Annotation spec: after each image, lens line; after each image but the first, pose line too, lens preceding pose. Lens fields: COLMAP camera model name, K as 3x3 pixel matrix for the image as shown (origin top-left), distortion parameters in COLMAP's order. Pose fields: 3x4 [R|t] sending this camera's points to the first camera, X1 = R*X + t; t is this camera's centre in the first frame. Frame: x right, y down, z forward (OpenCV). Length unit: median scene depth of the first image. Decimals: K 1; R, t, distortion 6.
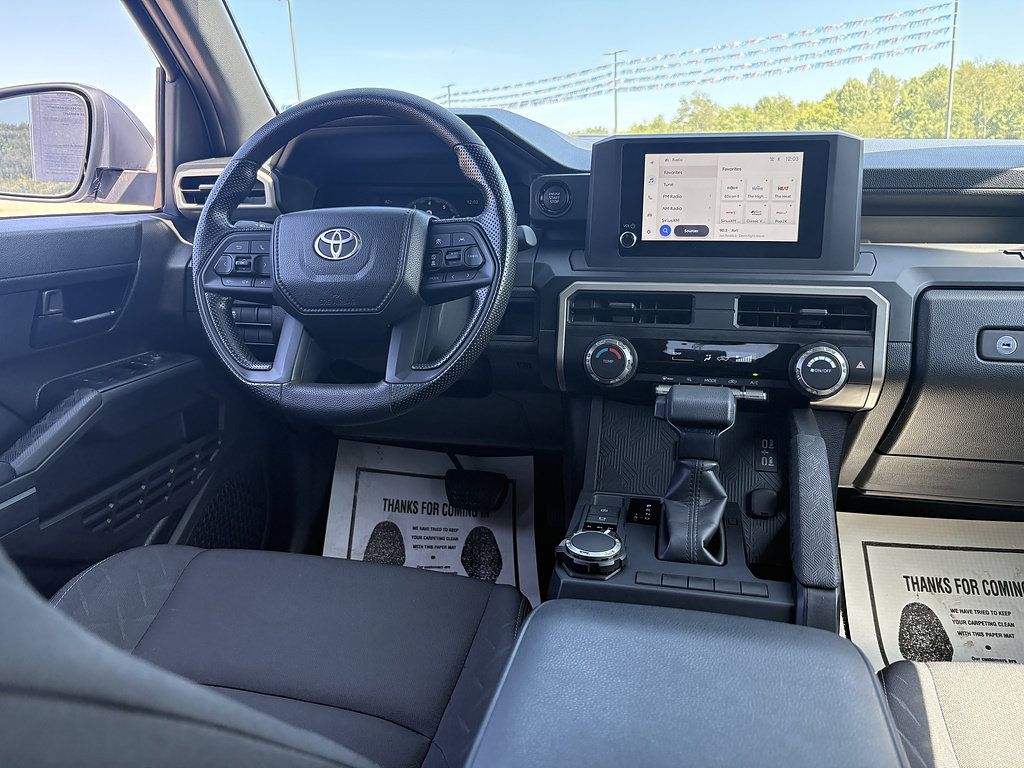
lens RADIAL K [[787.5, 0, 512.0], [0, 787.5, 384.0], [0, 0, 1]] dist [0.033721, -0.047552]
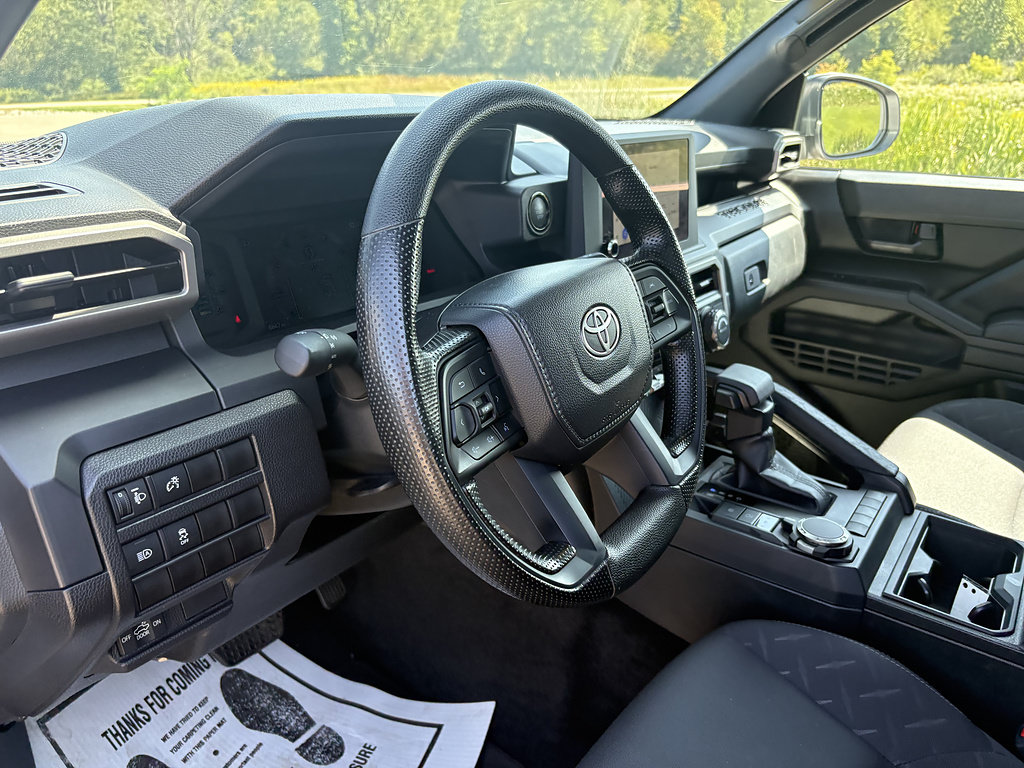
lens RADIAL K [[787.5, 0, 512.0], [0, 787.5, 384.0], [0, 0, 1]] dist [0.033721, -0.047552]
pose [[0.372658, -0.312074, 0.873920, -0.776647], [0.212988, 0.945379, 0.246769, -0.291560], [-0.903195, 0.094174, 0.418771, 0.734875]]
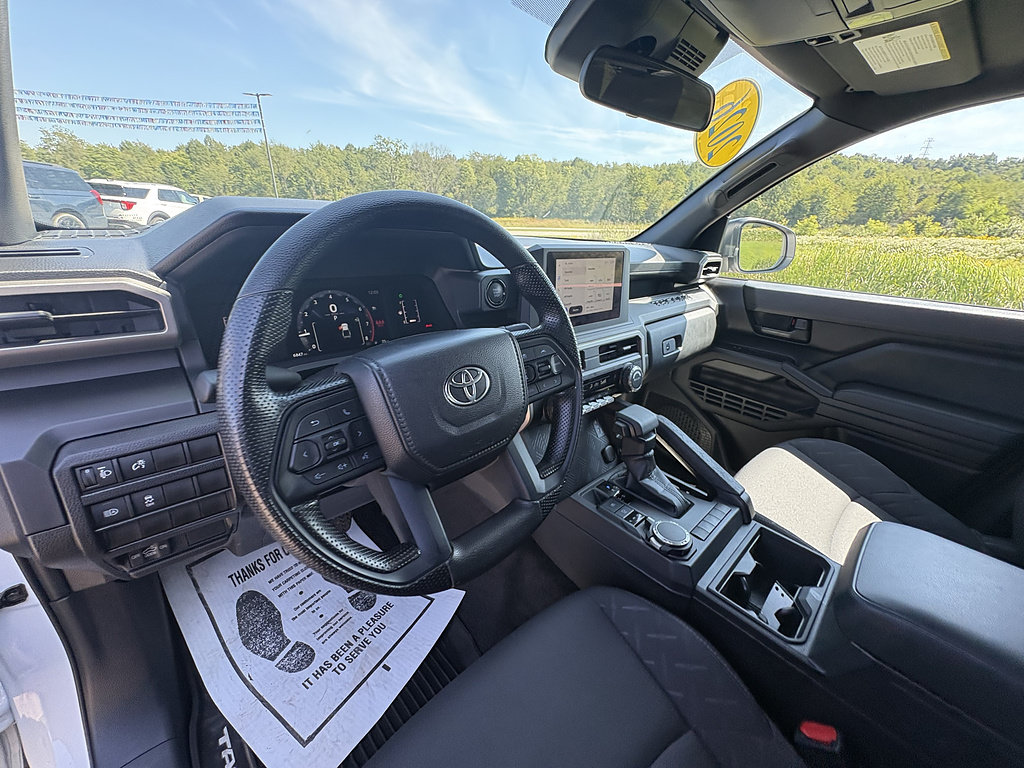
lens RADIAL K [[408.6, 0, 509.8], [0, 408.6, 385.4], [0, 0, 1]] dist [0.005454, -0.005122]
pose [[0.541764, -0.275100, 0.794237, -0.512160], [0.150217, 0.961399, 0.230535, -0.255132], [-0.826999, -0.005588, 0.562176, 0.656135]]
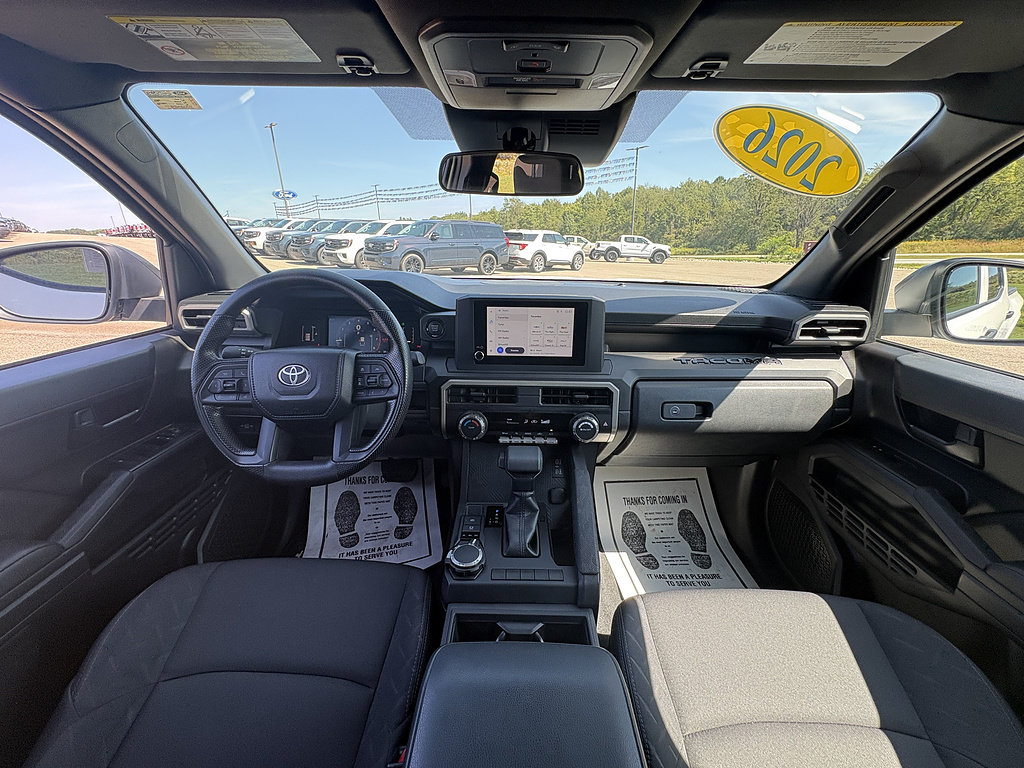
lens RADIAL K [[410.1, 0, 513.8], [0, 410.1, 386.6], [0, 0, 1]] dist [0.001069, 0.000357]
pose [[0.975159, -0.054135, 0.214790, 0.024696], [0.034318, 0.994891, 0.094945, -0.200546], [-0.218832, -0.085216, 0.972034, 0.106749]]
